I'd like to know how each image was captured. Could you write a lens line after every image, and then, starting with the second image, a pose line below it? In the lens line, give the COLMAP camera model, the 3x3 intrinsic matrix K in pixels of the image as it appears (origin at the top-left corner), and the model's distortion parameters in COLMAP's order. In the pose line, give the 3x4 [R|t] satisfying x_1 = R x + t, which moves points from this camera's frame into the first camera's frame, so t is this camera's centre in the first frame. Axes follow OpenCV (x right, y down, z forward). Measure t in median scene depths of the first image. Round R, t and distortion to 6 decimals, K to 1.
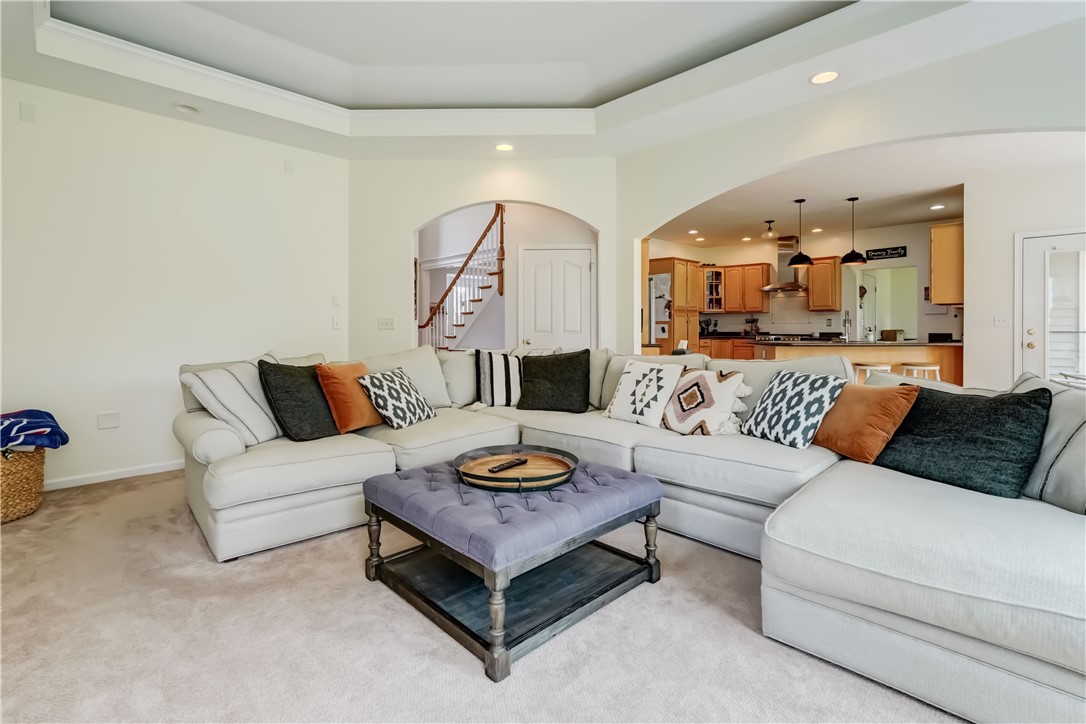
lens RADIAL K [[498.6, 0, 530.6], [0, 498.6, 331.7], [0, 0, 1]] dist [-0.010913, 0.005171]
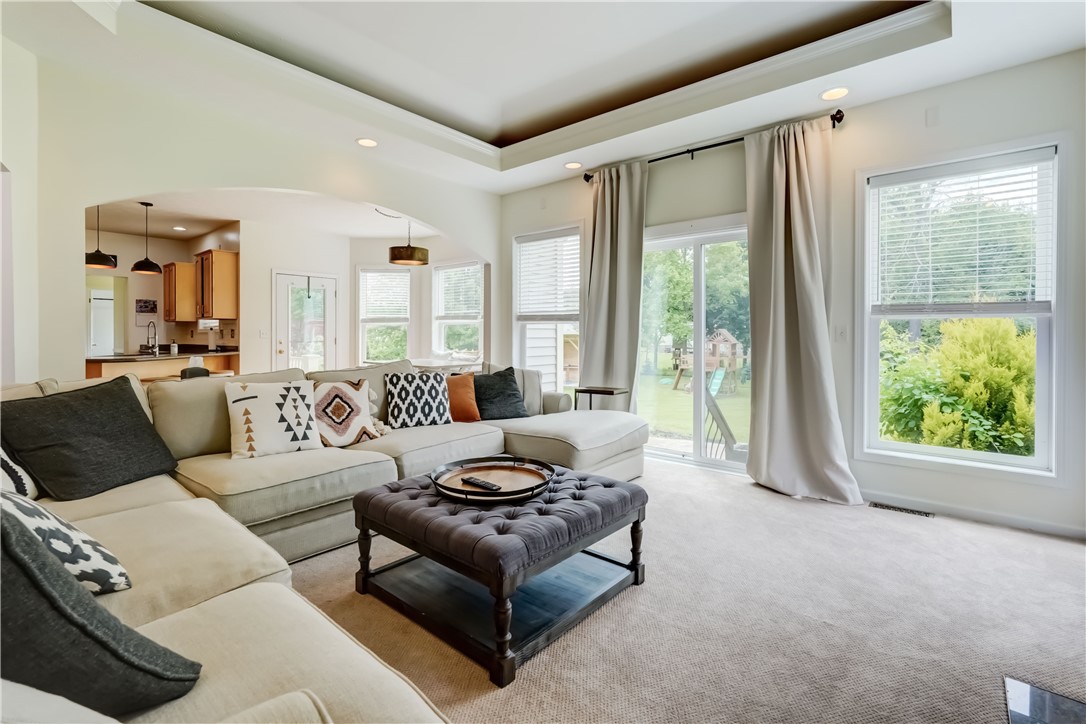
lens RADIAL K [[498.6, 0, 549.4], [0, 498.6, 336.2], [0, 0, 1]] dist [-0.010913, 0.005171]
pose [[-0.100013, -0.001022, 0.994986, -0.268155], [0.014519, 0.999891, 0.002486, -0.005198], [-0.994880, 0.014695, -0.099988, 0.246347]]
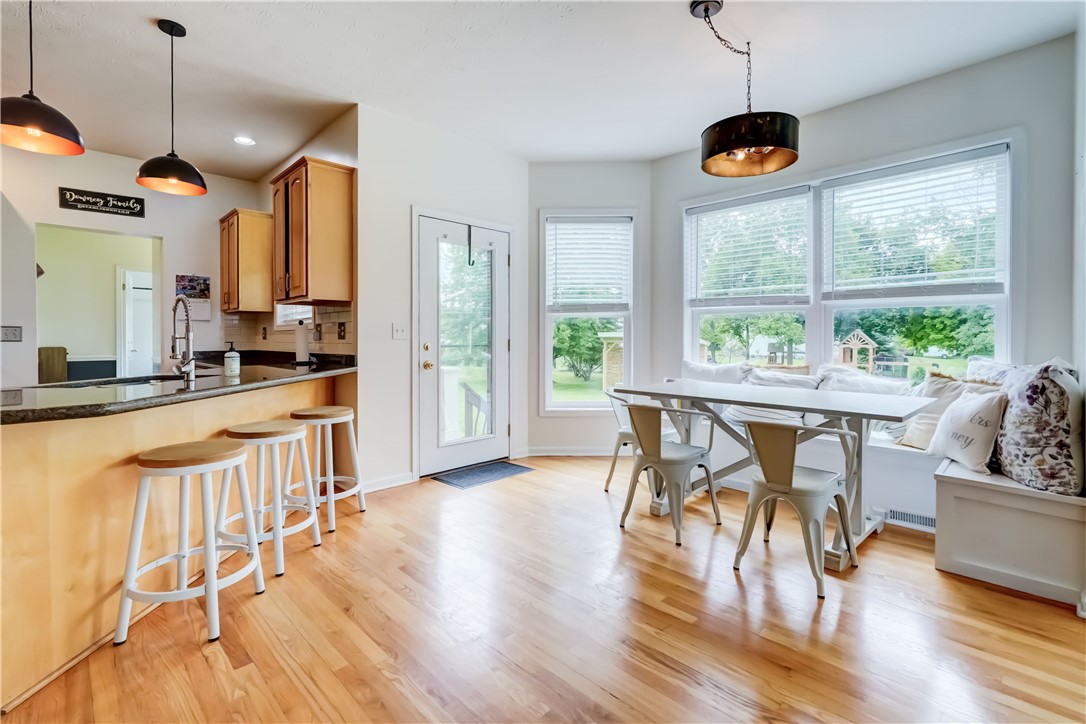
lens RADIAL K [[498.6, 0, 553.8], [0, 498.6, 337.6], [0, 0, 1]] dist [-0.010913, 0.005171]
pose [[-0.013203, 0.003753, 0.999906, 0.175493], [0.017057, 0.999848, -0.003528, -0.004540], [-0.999767, 0.017009, -0.013265, 0.510369]]
